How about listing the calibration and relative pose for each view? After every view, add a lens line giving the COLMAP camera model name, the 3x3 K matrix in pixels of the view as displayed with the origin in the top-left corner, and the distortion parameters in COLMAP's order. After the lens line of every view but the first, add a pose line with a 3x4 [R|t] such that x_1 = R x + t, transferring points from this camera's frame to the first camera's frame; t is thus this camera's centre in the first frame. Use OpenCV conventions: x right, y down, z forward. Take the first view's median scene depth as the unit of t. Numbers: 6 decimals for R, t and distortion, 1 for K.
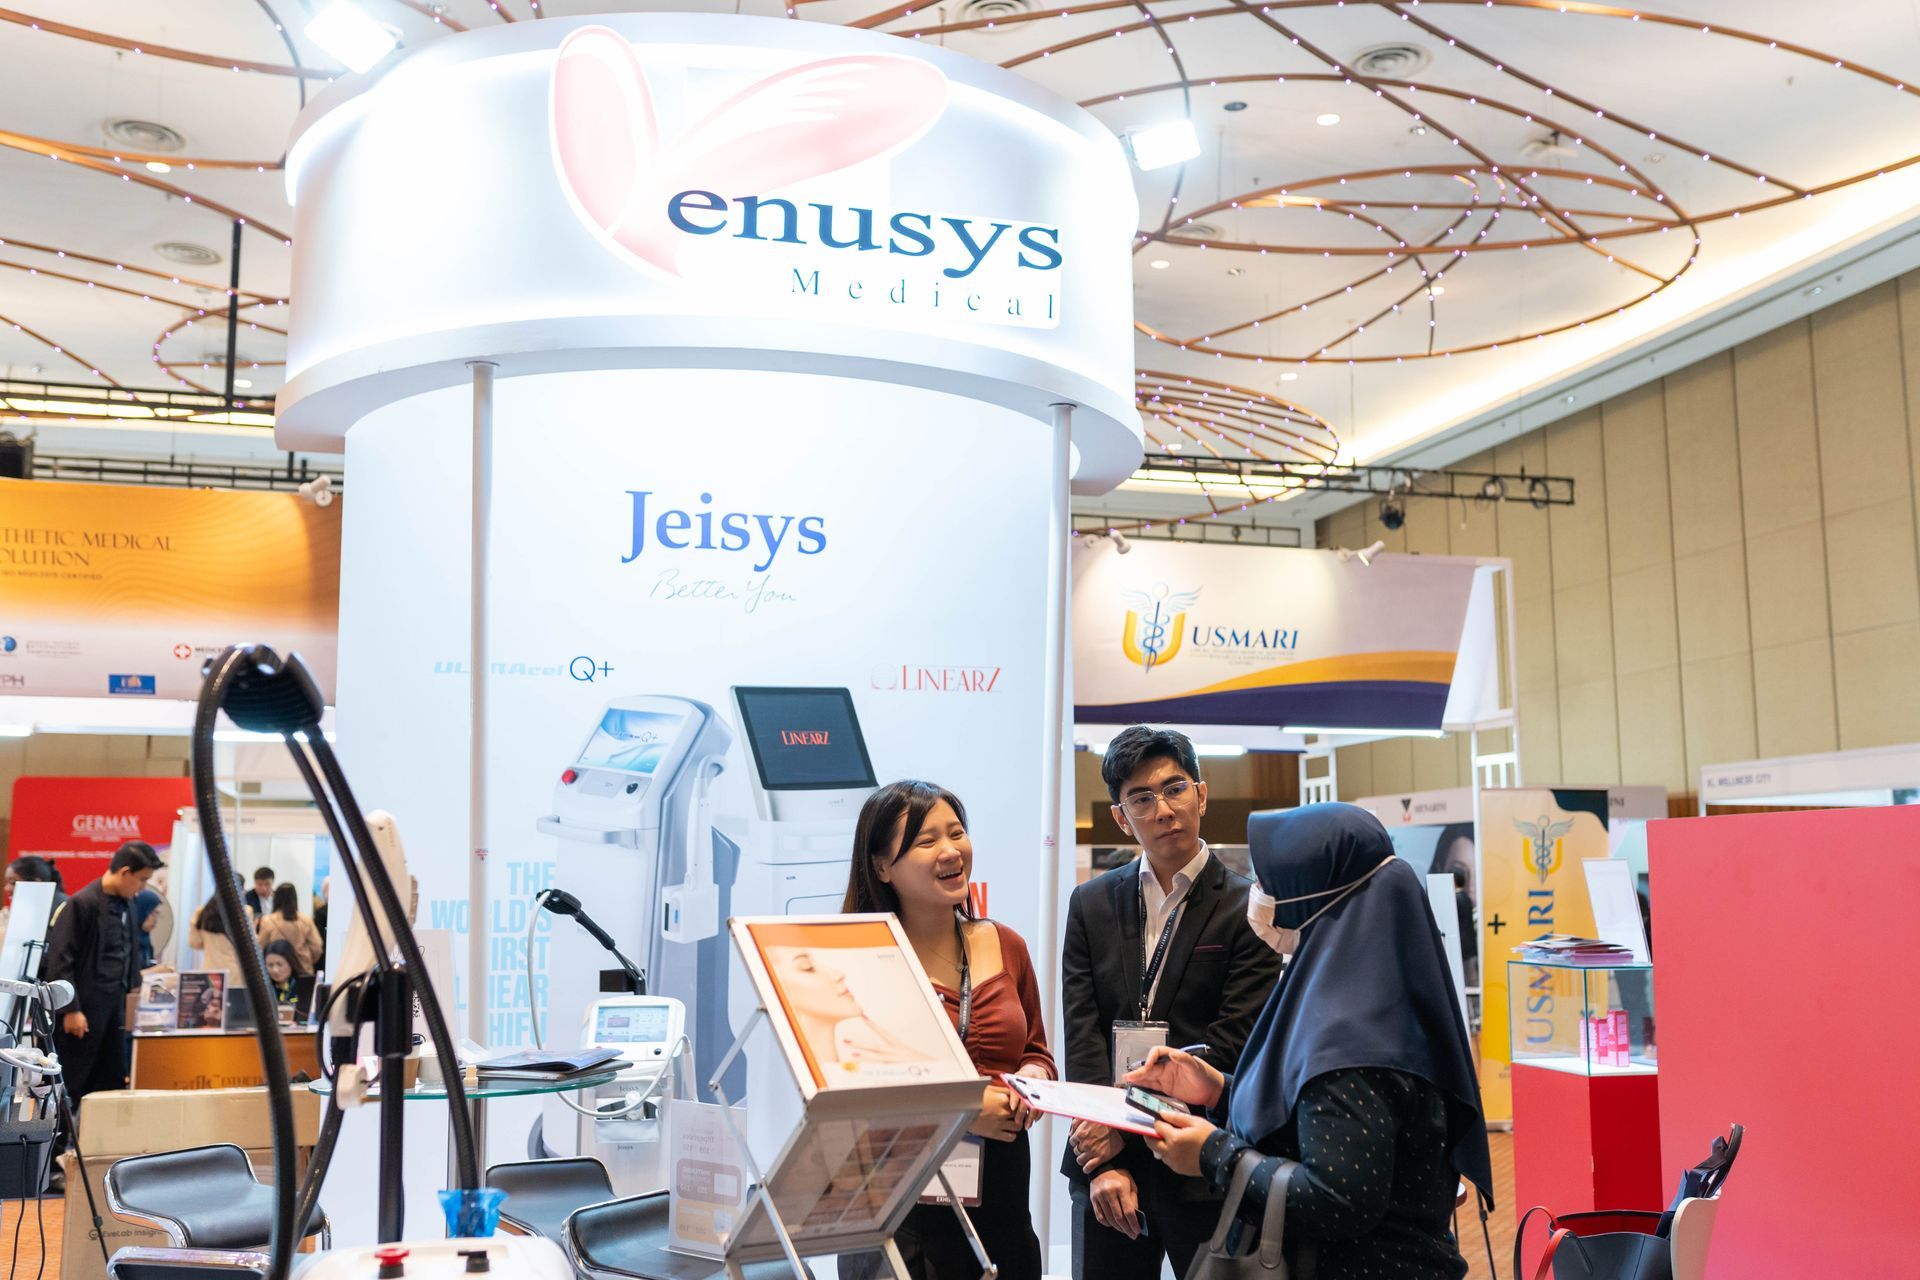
lens RADIAL K [[1940.3, 0, 959.1], [0, 1940.3, 675.2], [0, 0, 1]] dist [-0.006081, 0.009986]
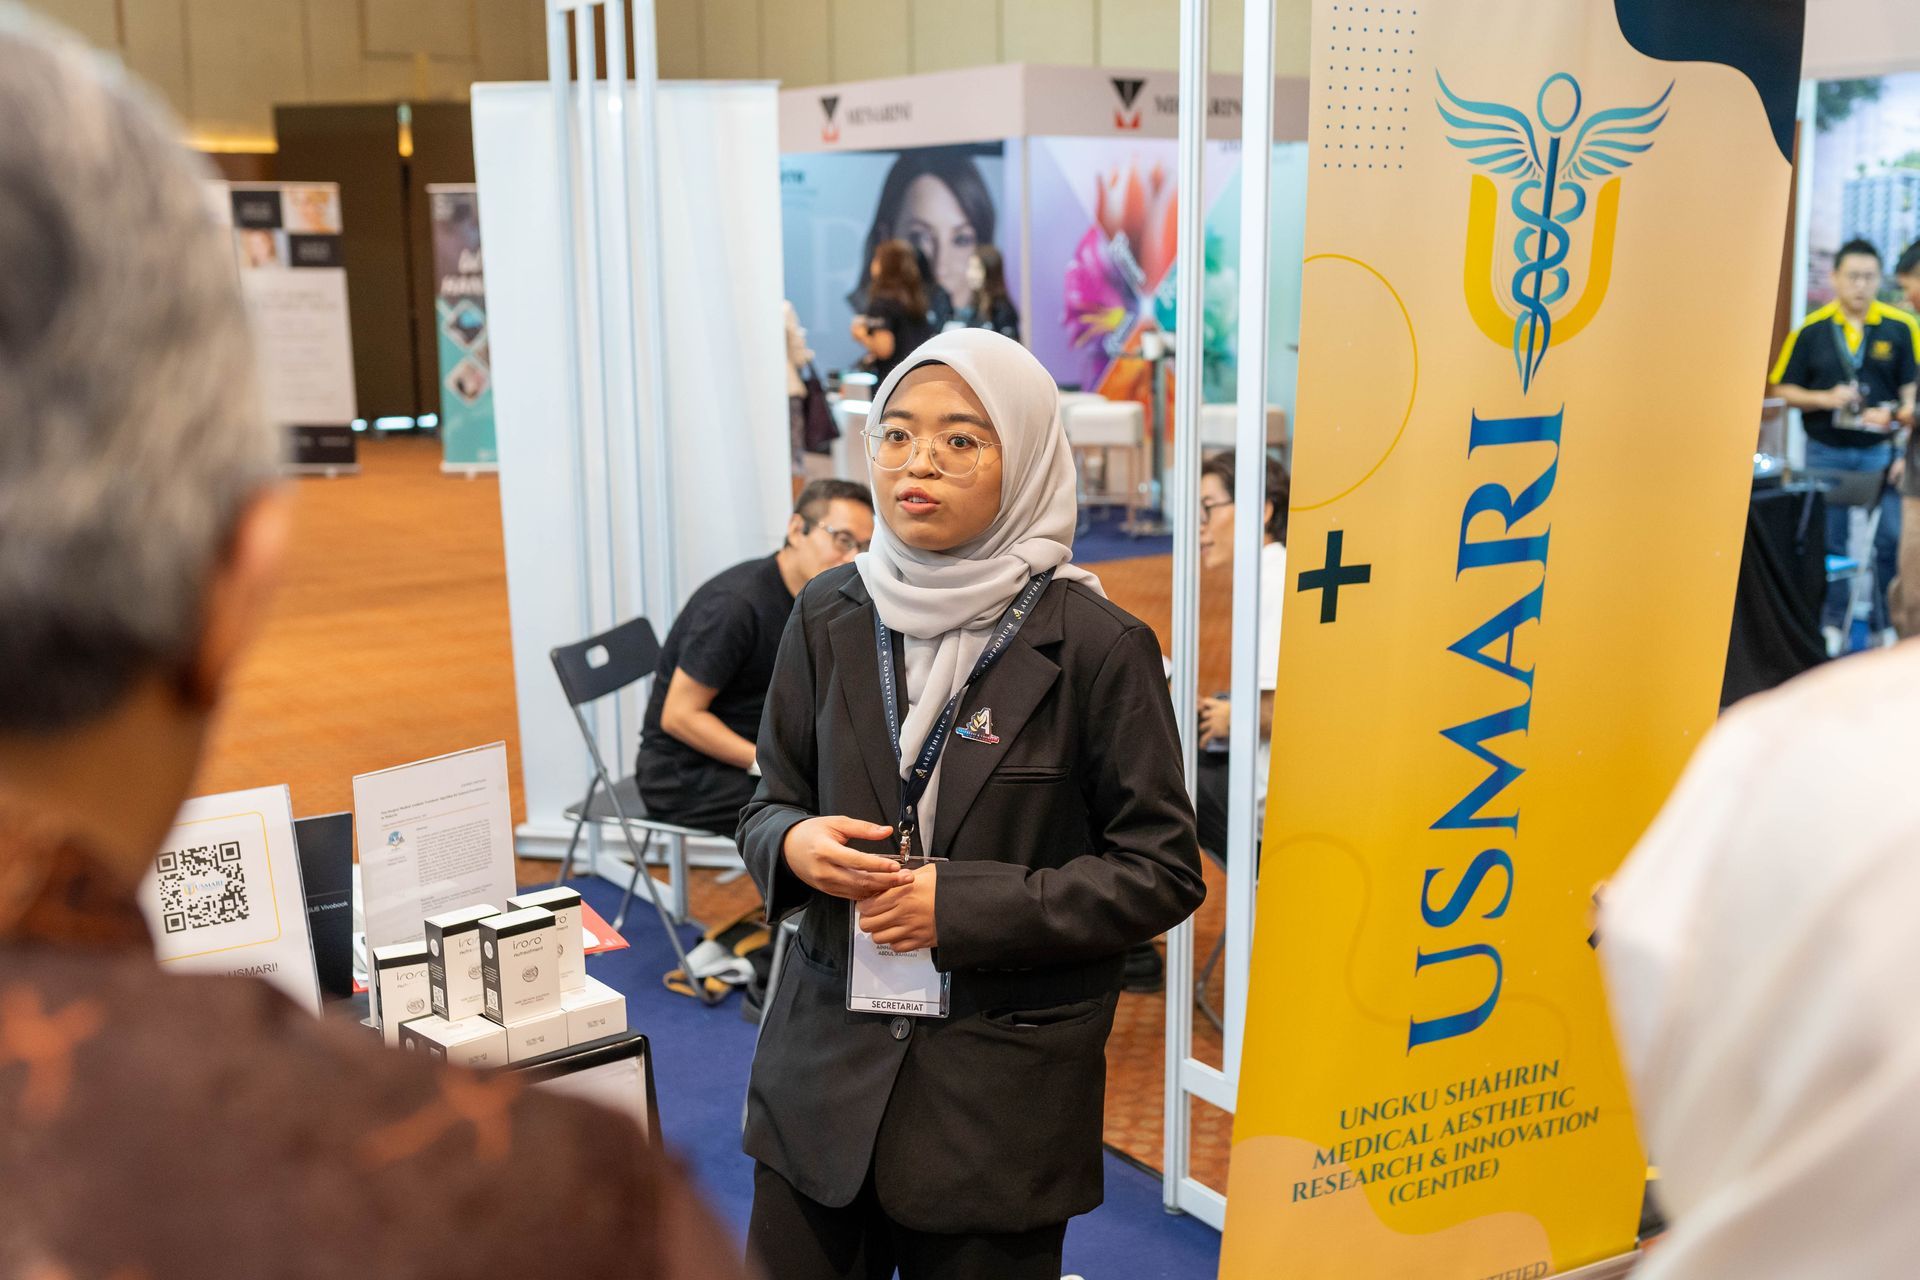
lens RADIAL K [[1962.7, 0, 891.8], [0, 1962.7, 600.9], [0, 0, 1]] dist [-0.000507, -0.001963]
pose [[0.961709, -0.048249, 0.269794, 0.191462], [-0.032894, 0.956947, 0.288393, 0.077793], [-0.272093, -0.286225, 0.918717, 0.916868]]
